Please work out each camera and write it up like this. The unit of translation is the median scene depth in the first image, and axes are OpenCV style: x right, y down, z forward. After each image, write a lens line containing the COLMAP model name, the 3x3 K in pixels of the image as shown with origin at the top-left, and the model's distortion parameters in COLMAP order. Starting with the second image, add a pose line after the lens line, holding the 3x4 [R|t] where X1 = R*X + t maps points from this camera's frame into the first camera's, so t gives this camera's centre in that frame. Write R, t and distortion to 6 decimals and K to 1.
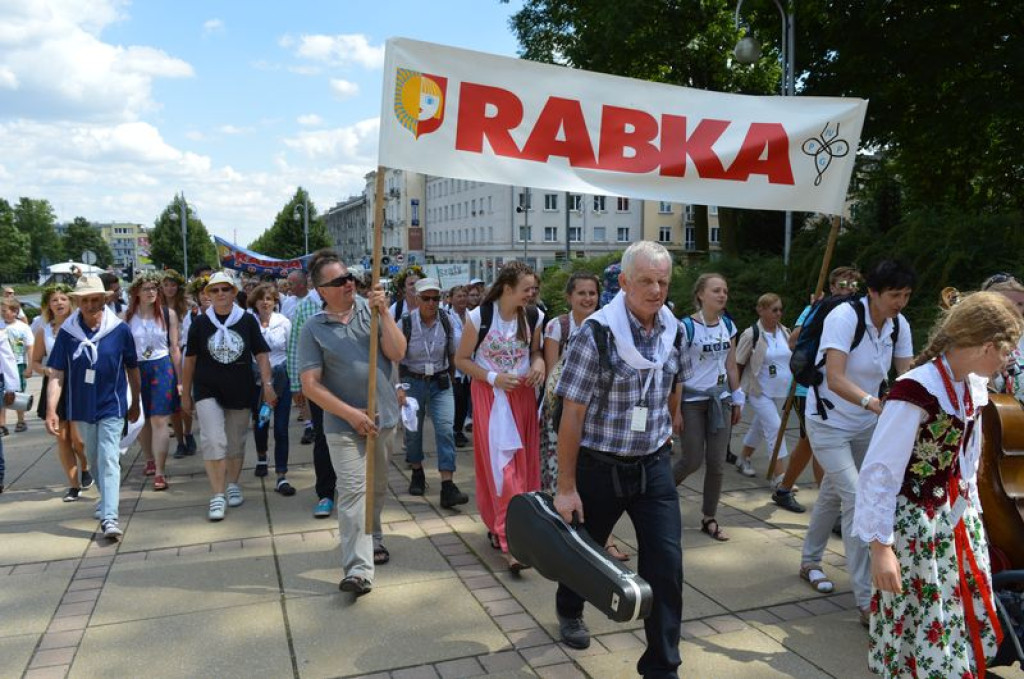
lens RADIAL K [[821.5, 0, 512.0], [0, 821.5, 339.5], [0, 0, 1]] dist [-0.082297, 0.004915]
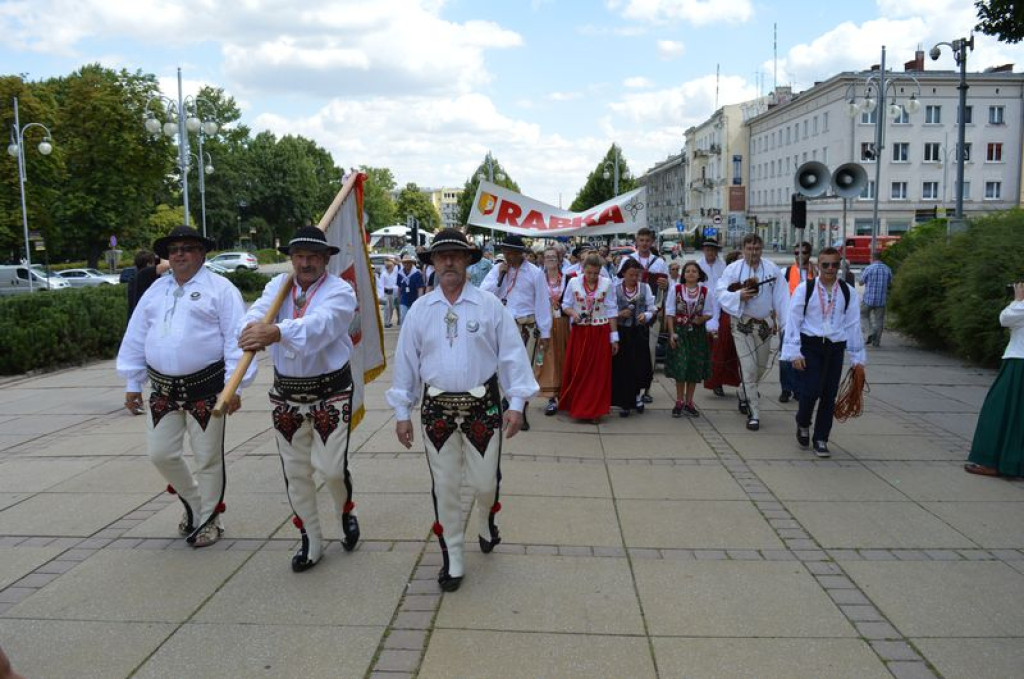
lens RADIAL K [[821.5, 0, 512.0], [0, 821.5, 339.5], [0, 0, 1]] dist [-0.082297, 0.004915]
pose [[0.926096, 0.043575, -0.374762, -0.003437], [-0.027081, 0.998423, 0.049168, -0.004441], [0.376314, -0.035385, 0.925816, 0.062534]]
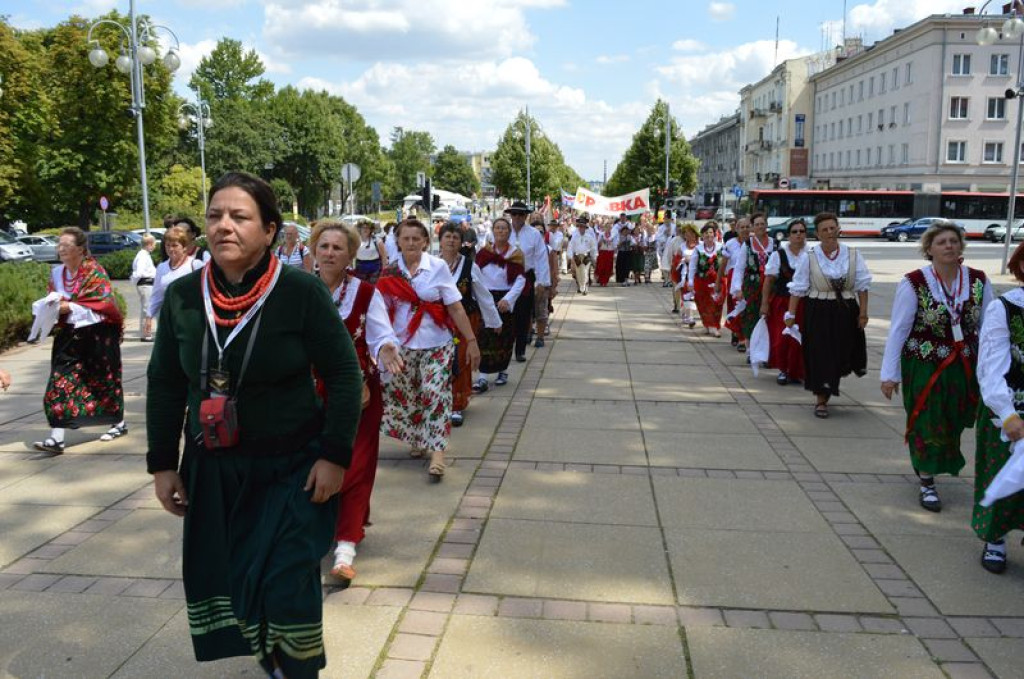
lens RADIAL K [[814.9, 0, 507.6], [0, 814.9, 355.7], [0, 0, 1]] dist [-0.082733, 0.006013]
pose [[0.902549, 0.081915, -0.422724, -0.023695], [-0.038024, 0.993065, 0.111252, -0.007631], [0.428906, -0.084337, 0.899404, 0.124762]]
